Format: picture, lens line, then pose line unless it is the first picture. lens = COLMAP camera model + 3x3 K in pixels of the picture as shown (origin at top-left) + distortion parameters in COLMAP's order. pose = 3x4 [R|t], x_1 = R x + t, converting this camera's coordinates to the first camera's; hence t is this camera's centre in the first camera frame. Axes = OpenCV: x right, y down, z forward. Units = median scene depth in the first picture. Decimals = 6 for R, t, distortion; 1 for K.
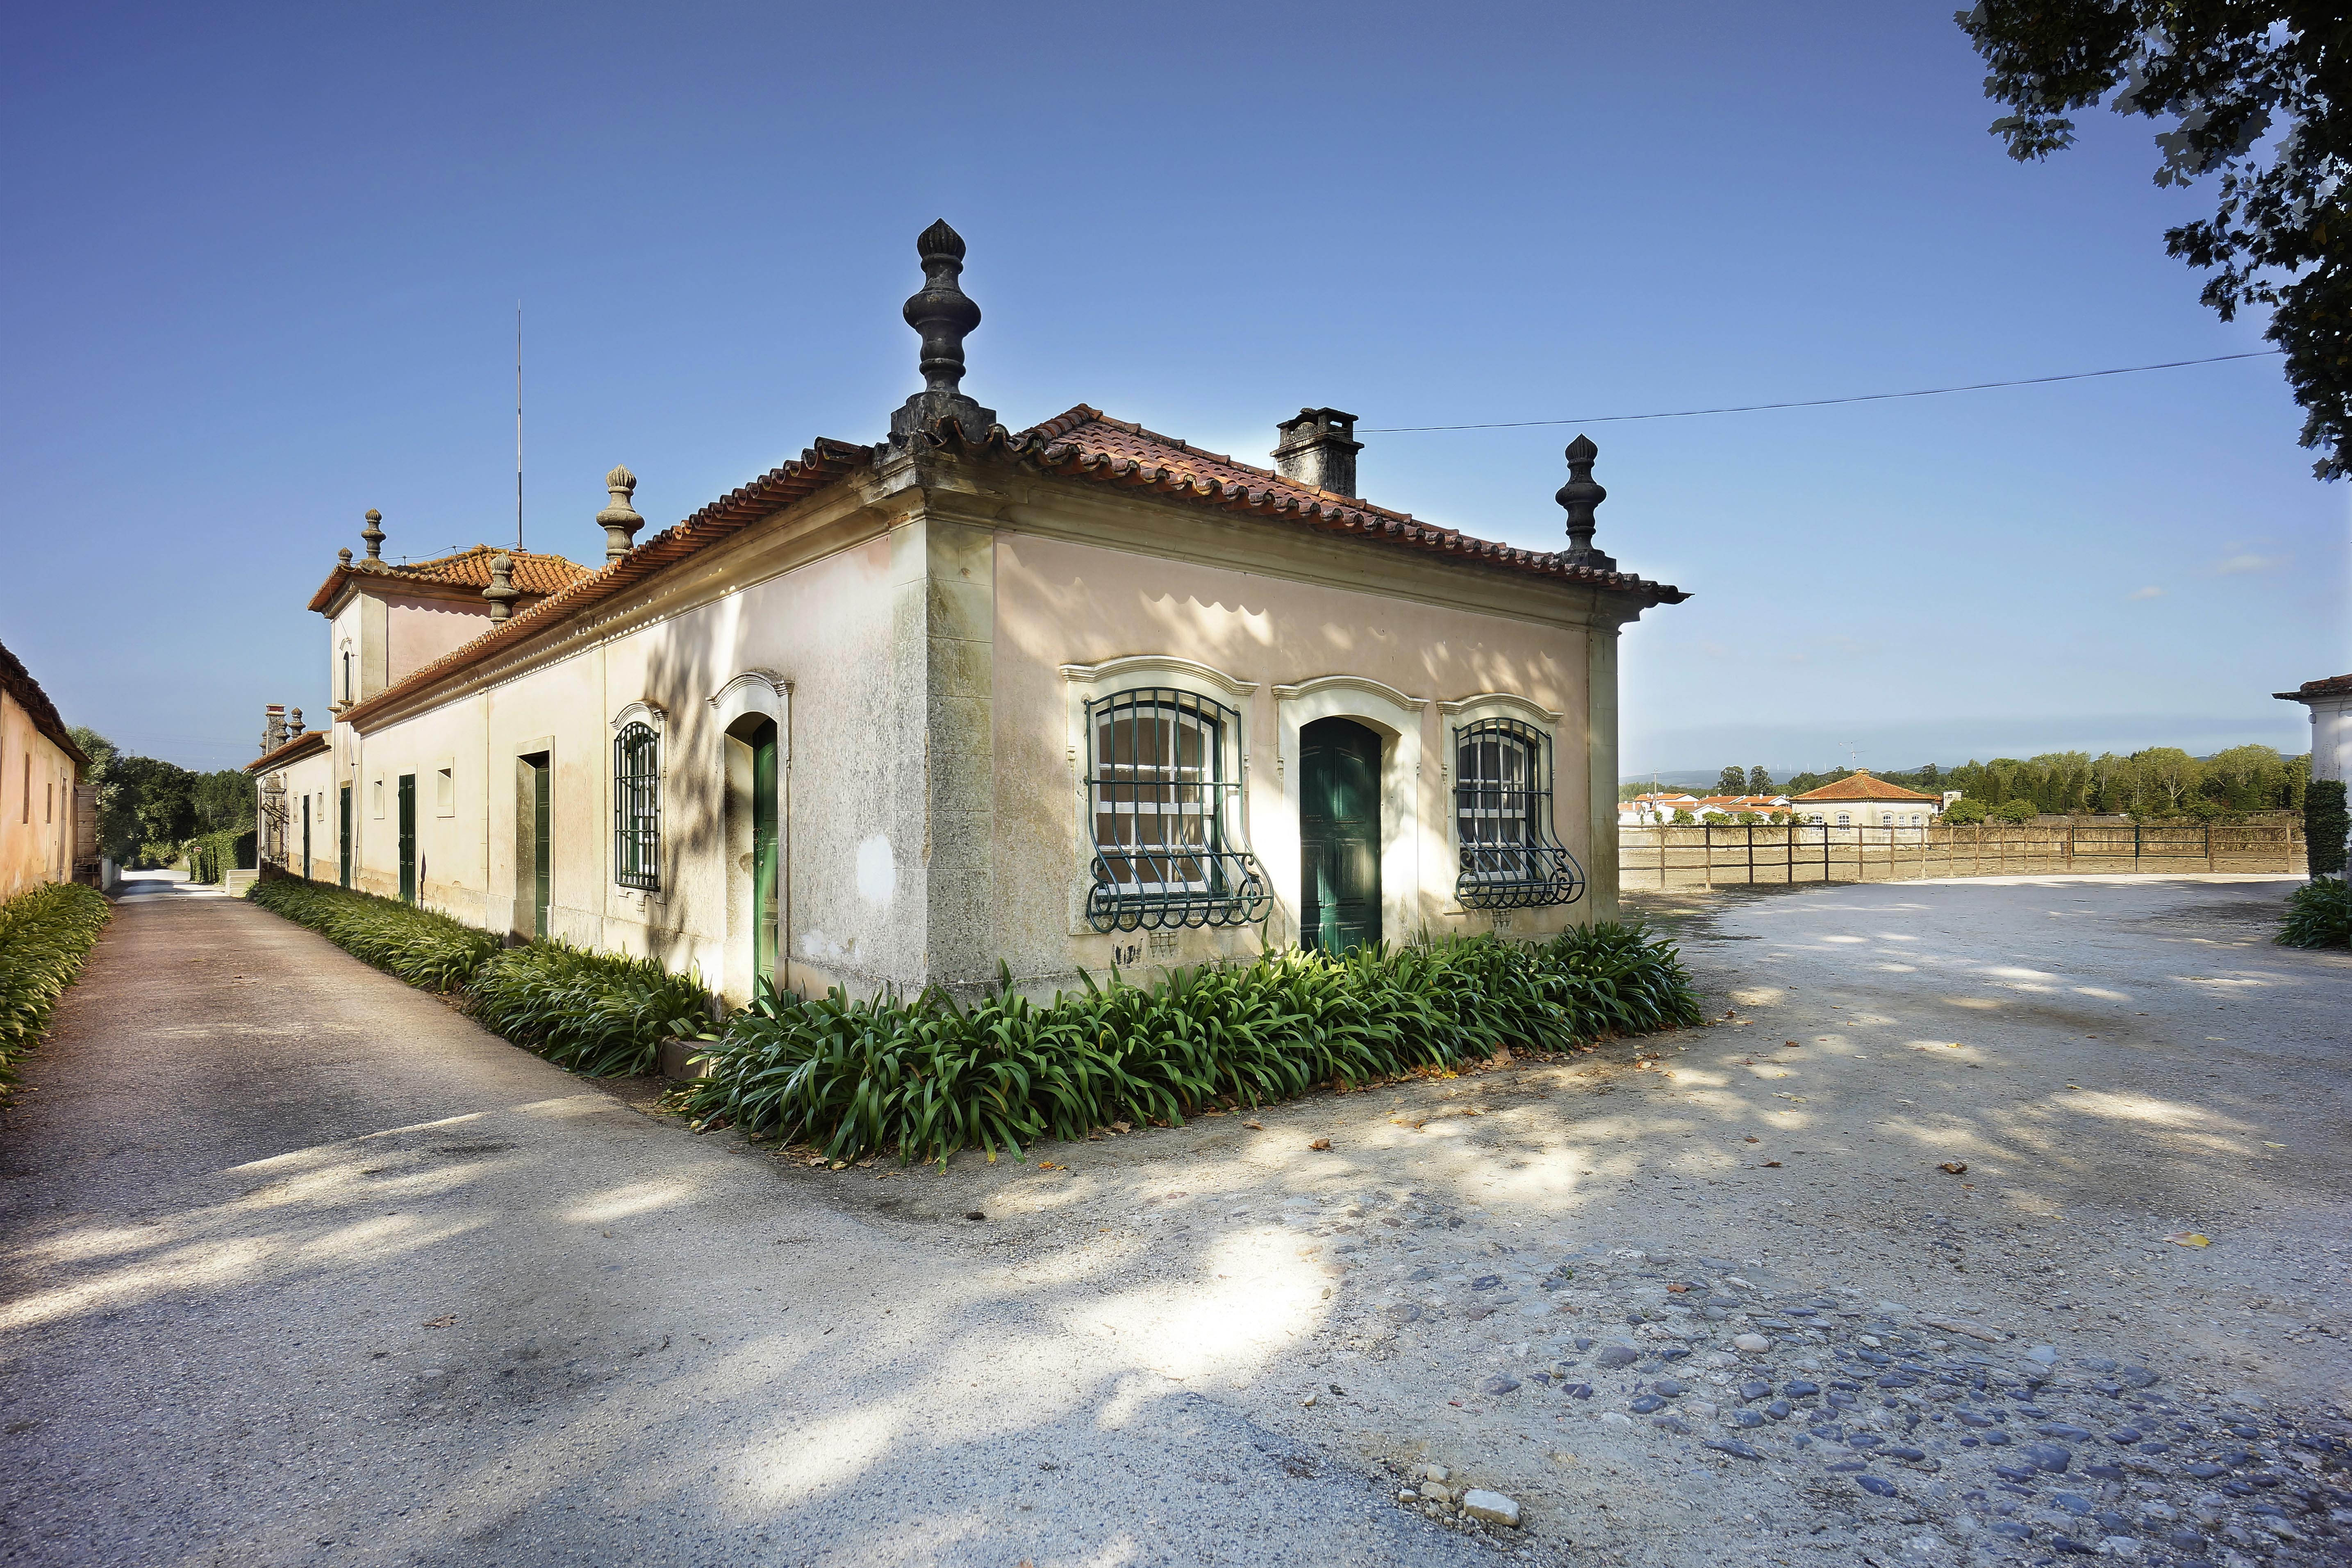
lens RADIAL K [[1304.0, 0, 1170.6], [0, 1304.0, 819.4], [0, 0, 1]] dist [0.000481, 0.000212]
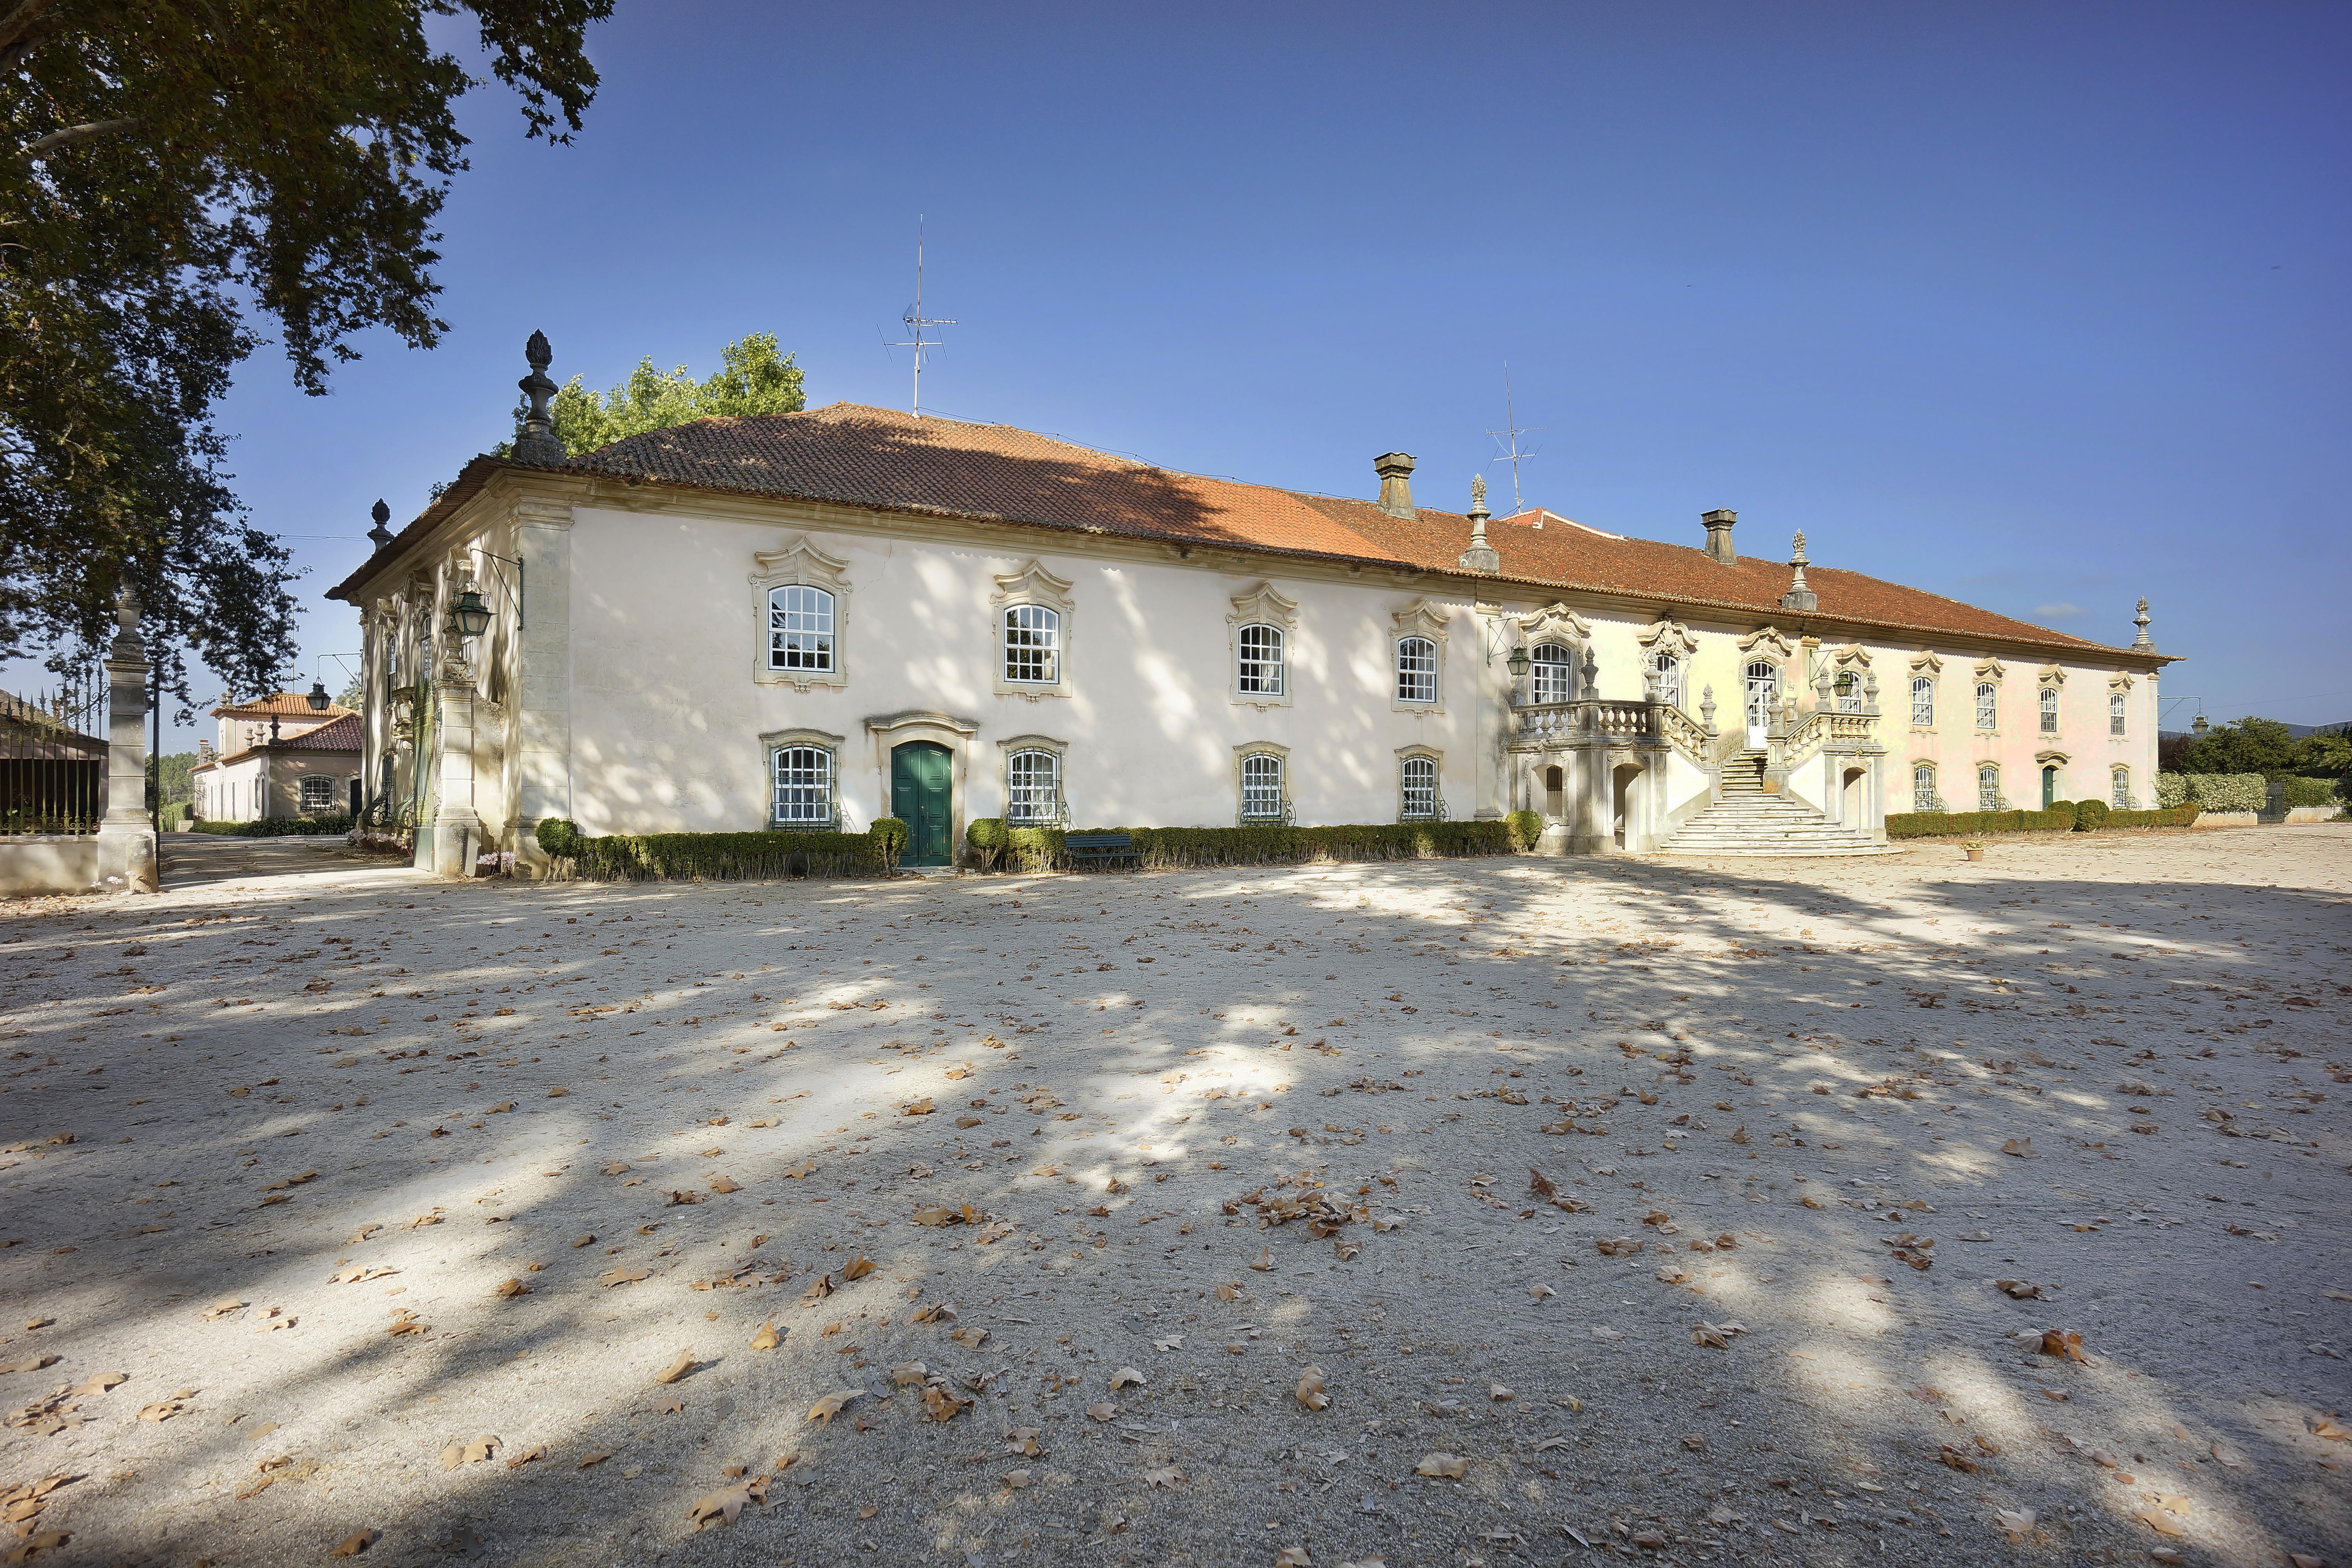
lens RADIAL K [[1243.9, 0, 1176.0], [0, 1243.9, 784.0], [0, 0, 1]] dist [-0.000720, 0.000193]
pose [[0.998695, -0.016282, 0.048416, 1.126045], [0.016246, 0.999867, 0.001138, 0.003937], [-0.048429, -0.000350, 0.998827, -1.547696]]
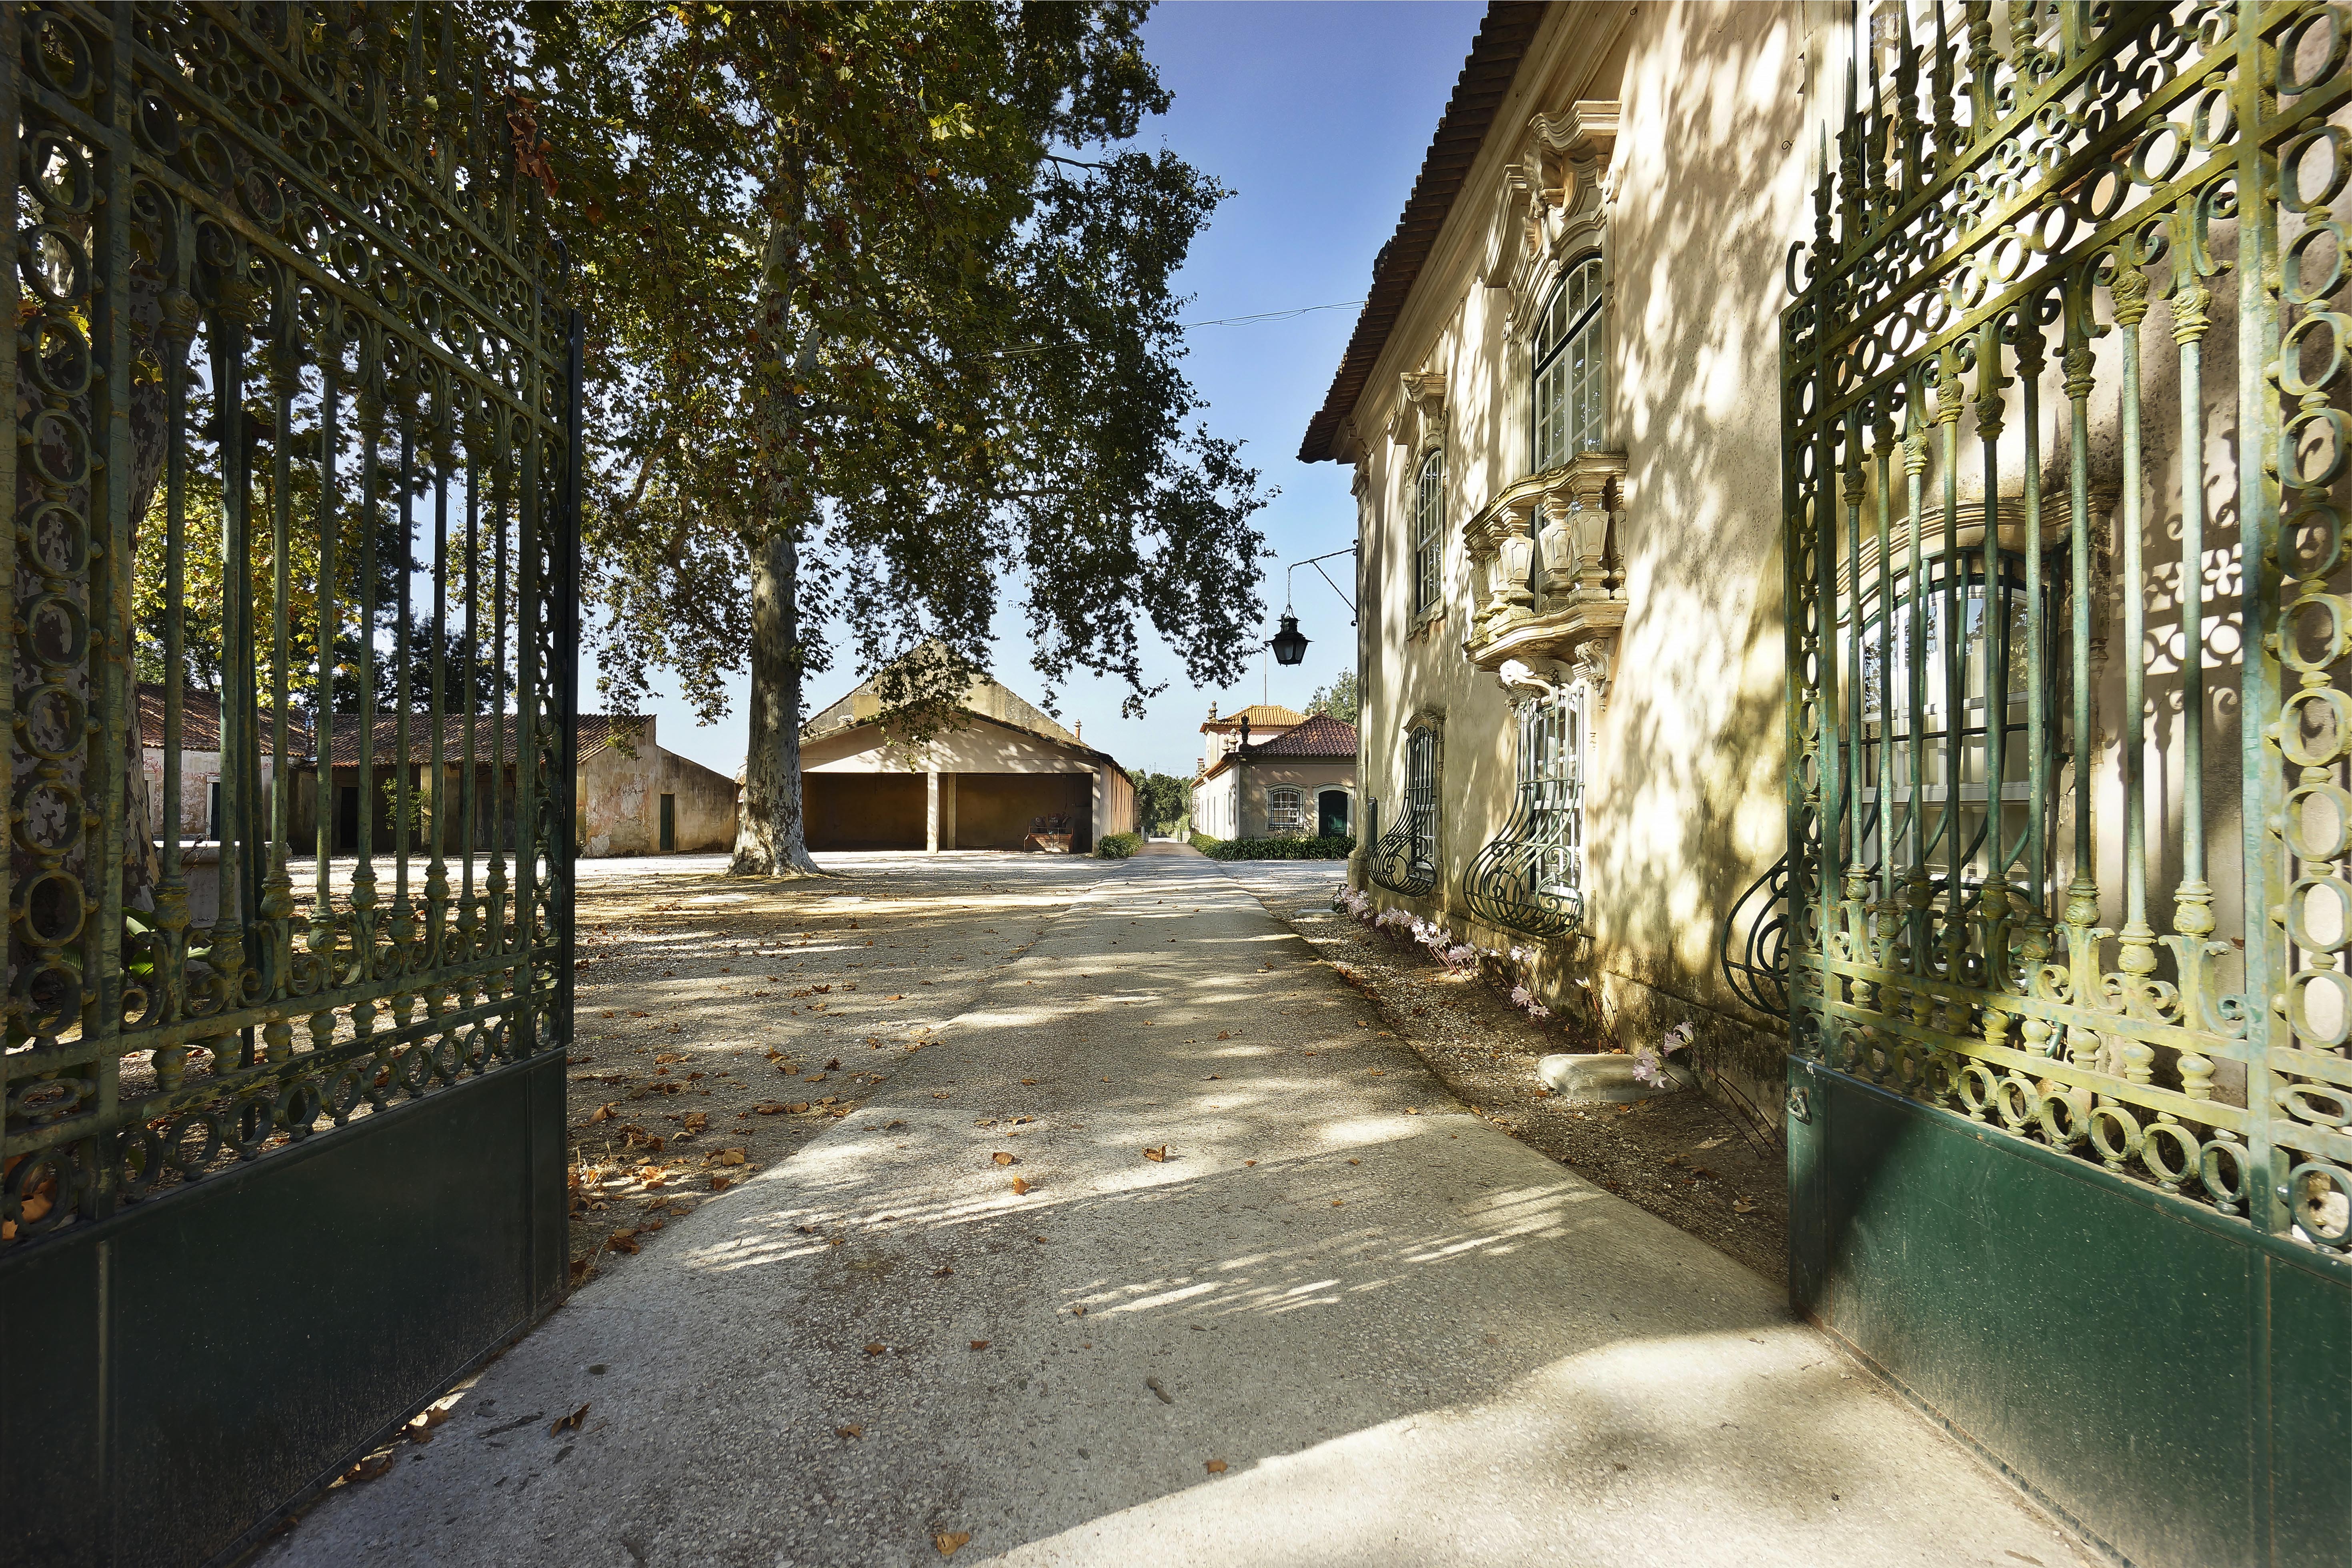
lens RADIAL K [[1110.2, 0, 1176.0], [0, 1110.2, 784.0], [0, 0, 1]] dist [-0.000462, 0.000217]
pose [[0.793826, -0.017151, -0.607903, 0.683848], [0.005348, 0.999760, -0.021224, -0.004612], [0.608121, 0.013597, 0.793728, -0.836704]]
